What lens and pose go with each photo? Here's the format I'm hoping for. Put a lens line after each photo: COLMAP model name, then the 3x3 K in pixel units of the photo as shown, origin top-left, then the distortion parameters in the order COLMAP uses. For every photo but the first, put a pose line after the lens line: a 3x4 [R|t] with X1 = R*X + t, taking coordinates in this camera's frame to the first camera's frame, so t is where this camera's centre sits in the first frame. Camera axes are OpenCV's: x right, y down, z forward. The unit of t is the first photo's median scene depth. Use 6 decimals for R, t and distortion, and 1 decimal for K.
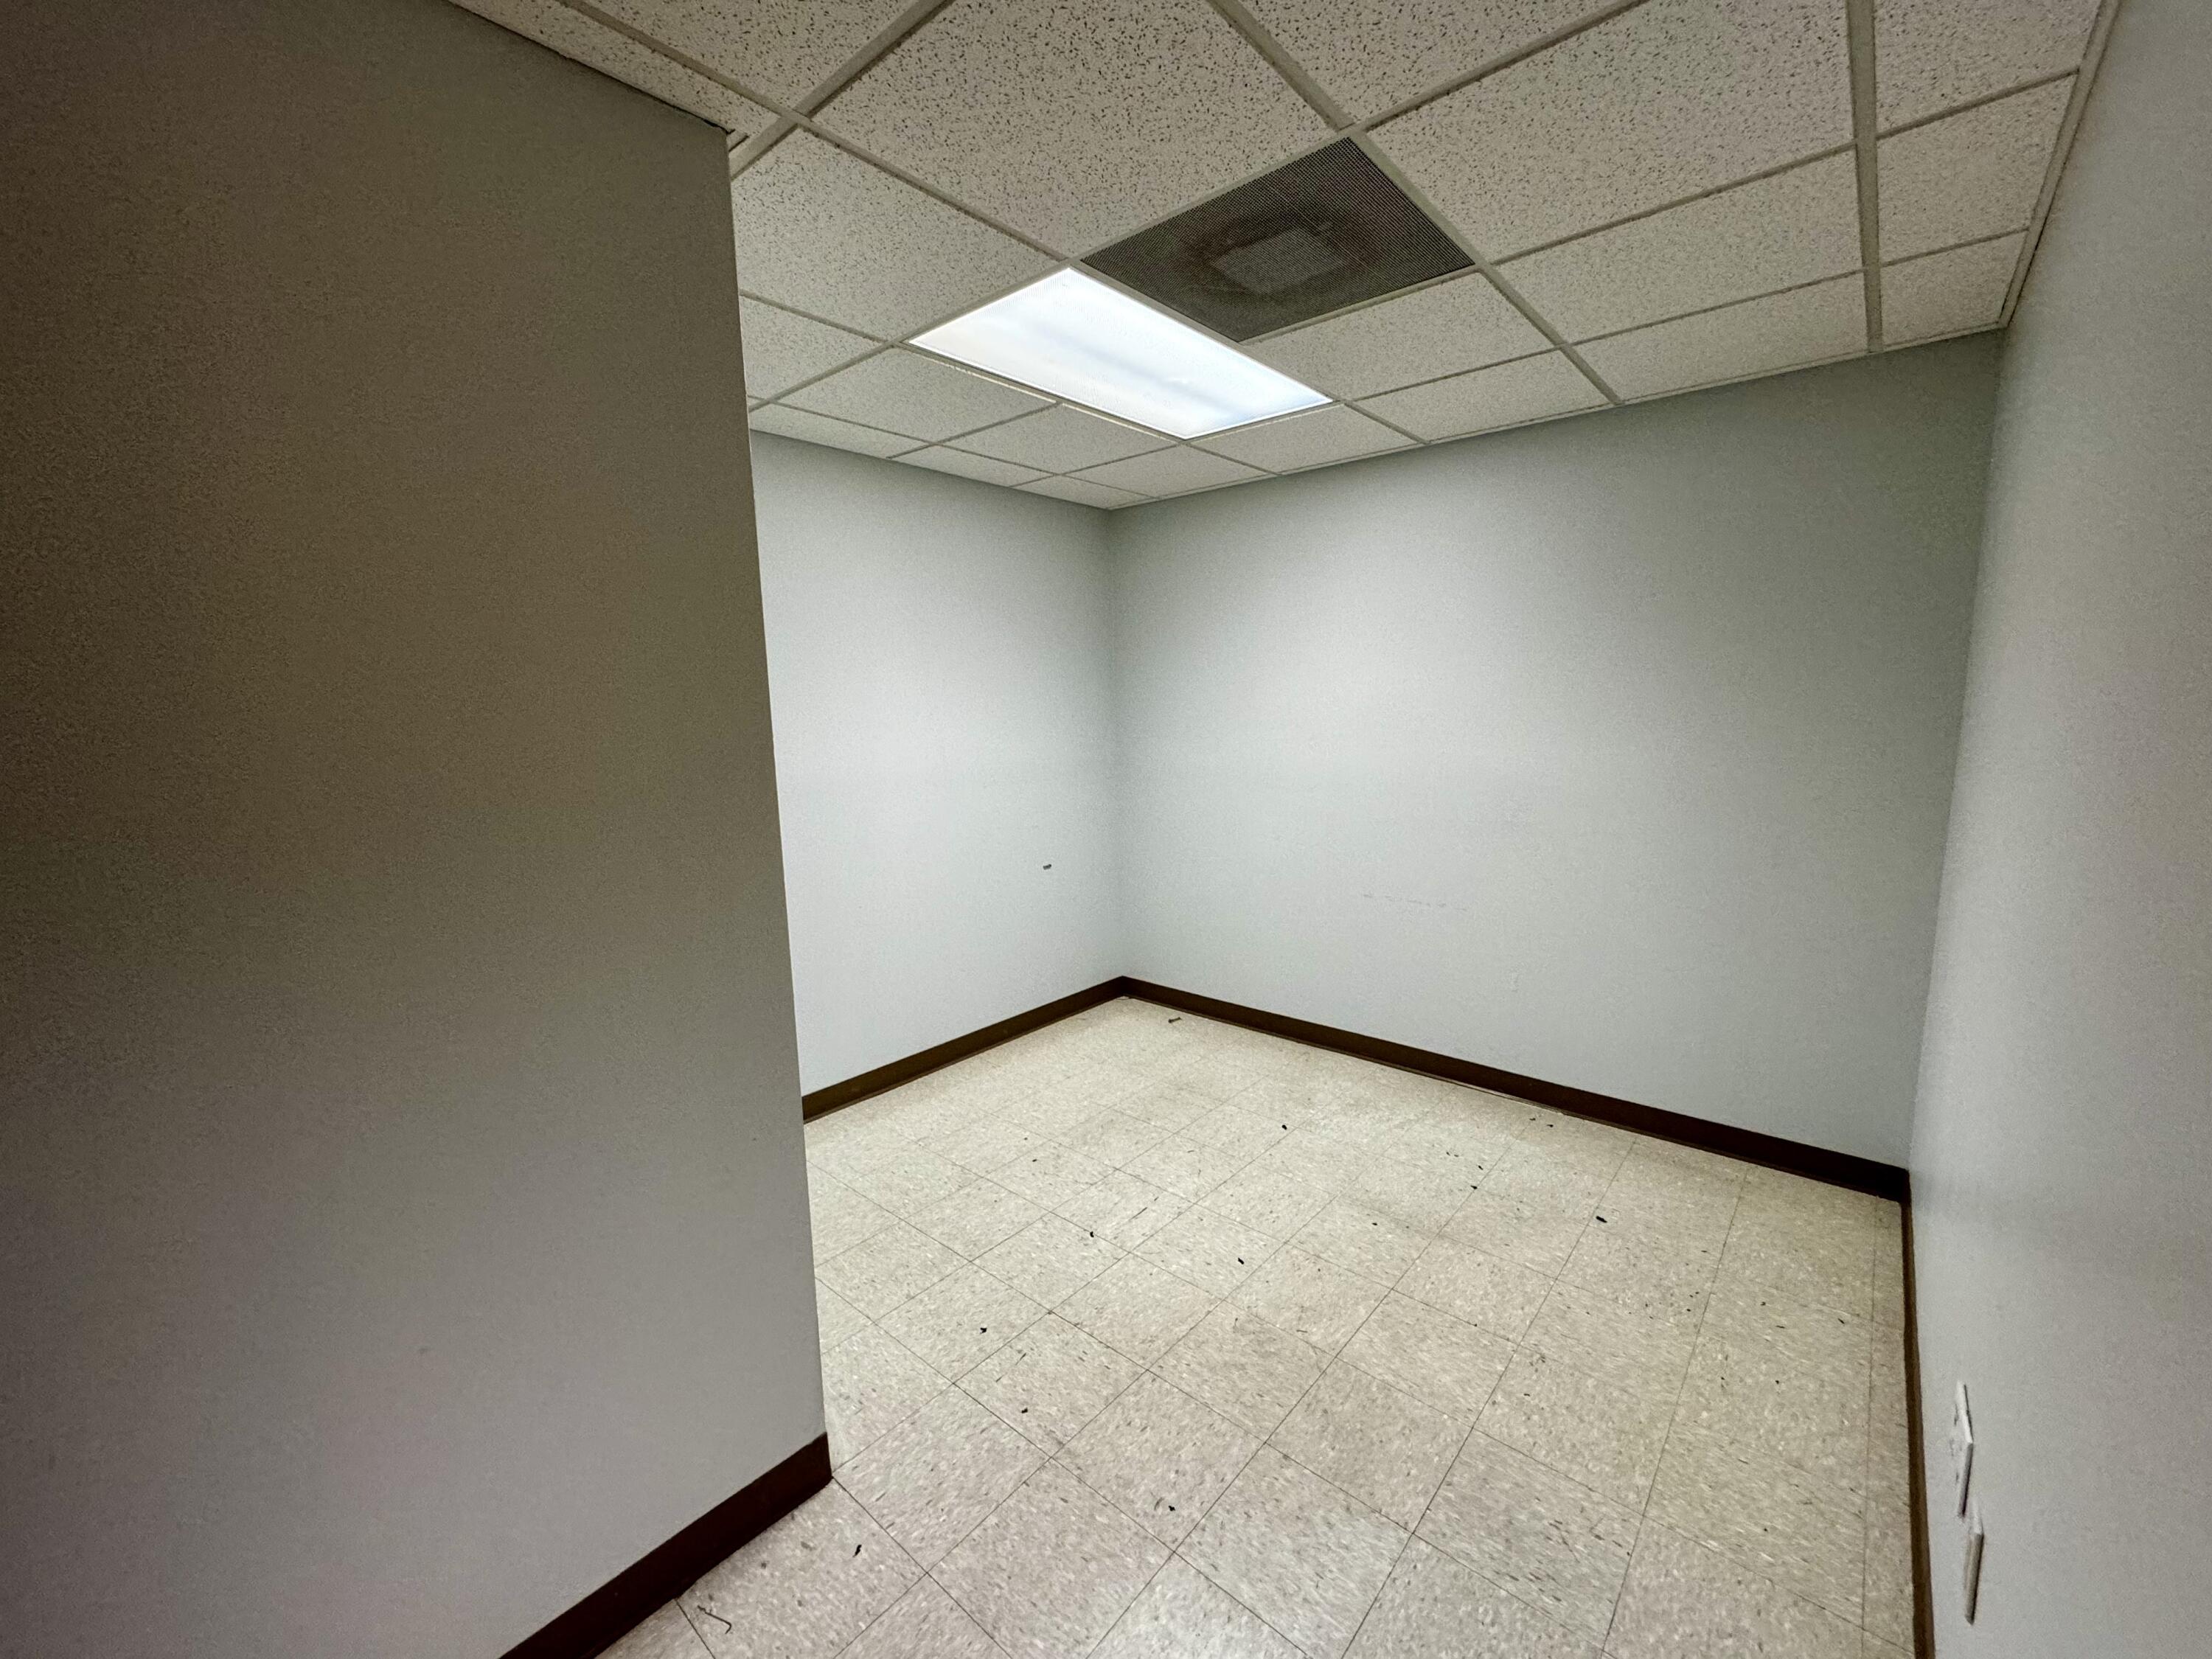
lens RADIAL K [[887.2, 0, 1110.7], [0, 887.2, 829.6], [0, 0, 1]] dist [-0.001989, 0.000514]
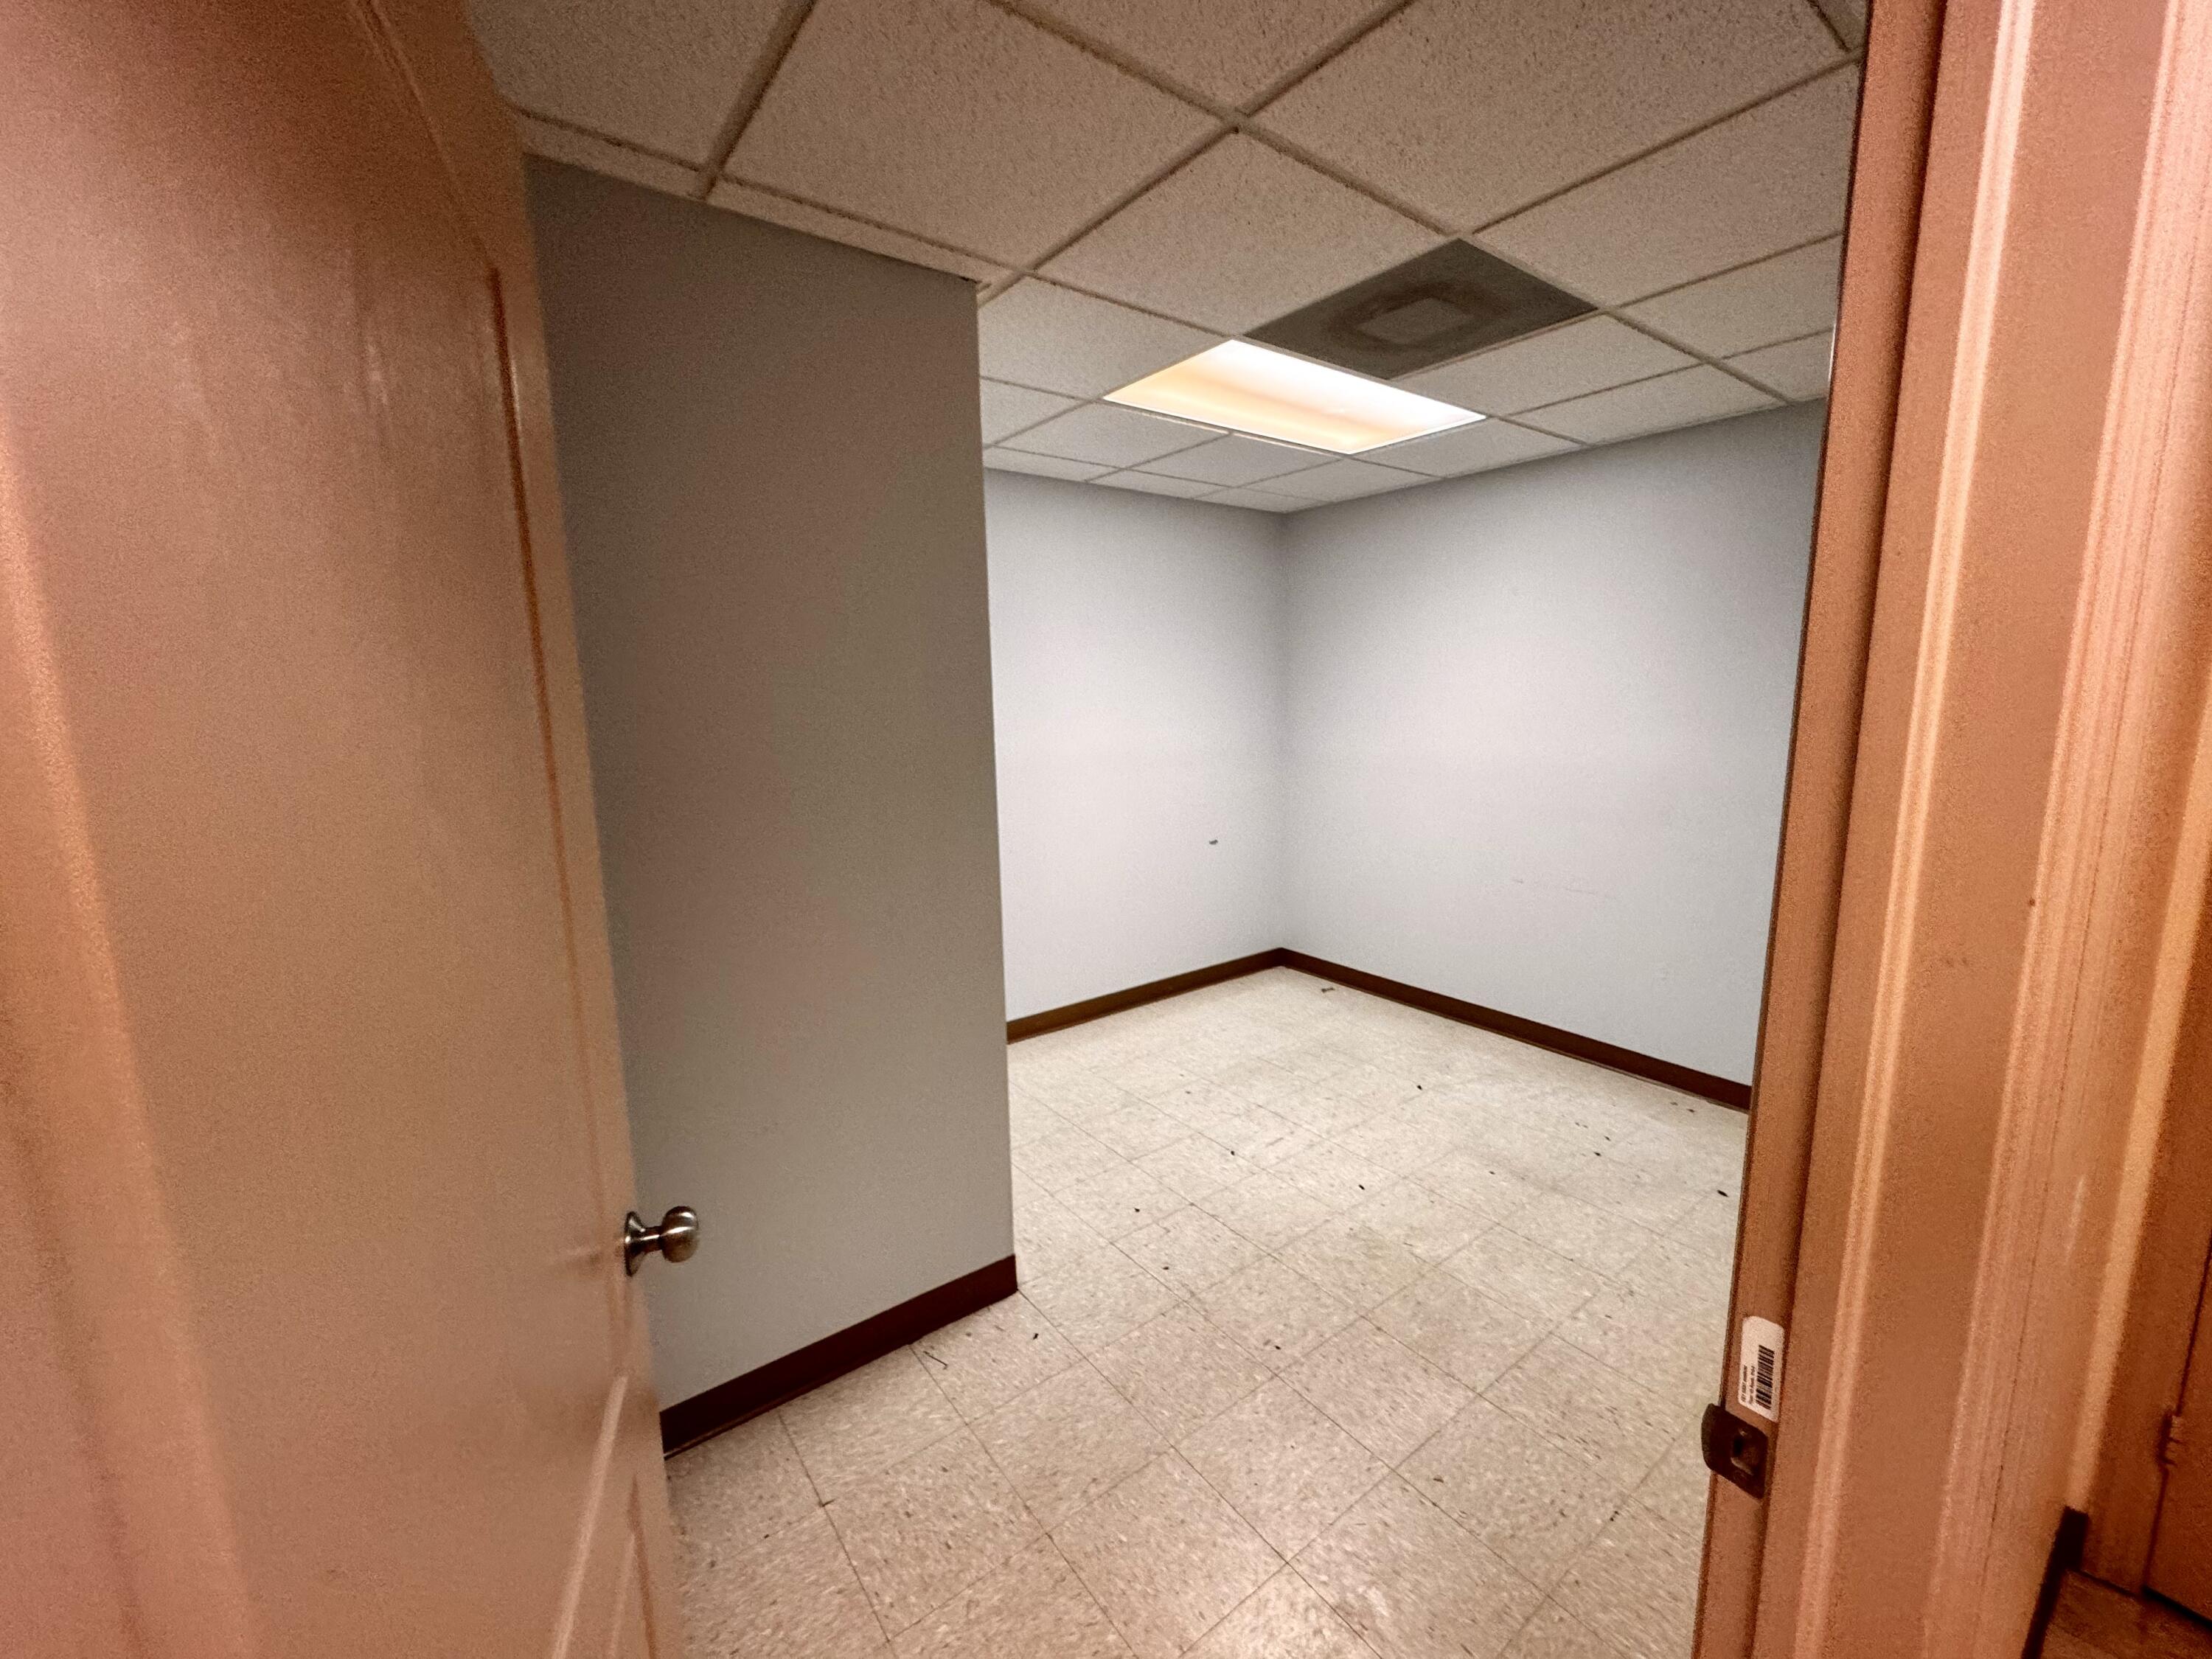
lens RADIAL K [[887.2, 0, 1111.6], [0, 887.2, 831.4], [0, 0, 1]] dist [-0.001989, 0.000514]
pose [[0.978817, 0.036420, -0.201471, 0.053510], [-0.032608, 0.999221, 0.022211, 0.015679], [0.202123, -0.015171, 0.979243, -0.213707]]
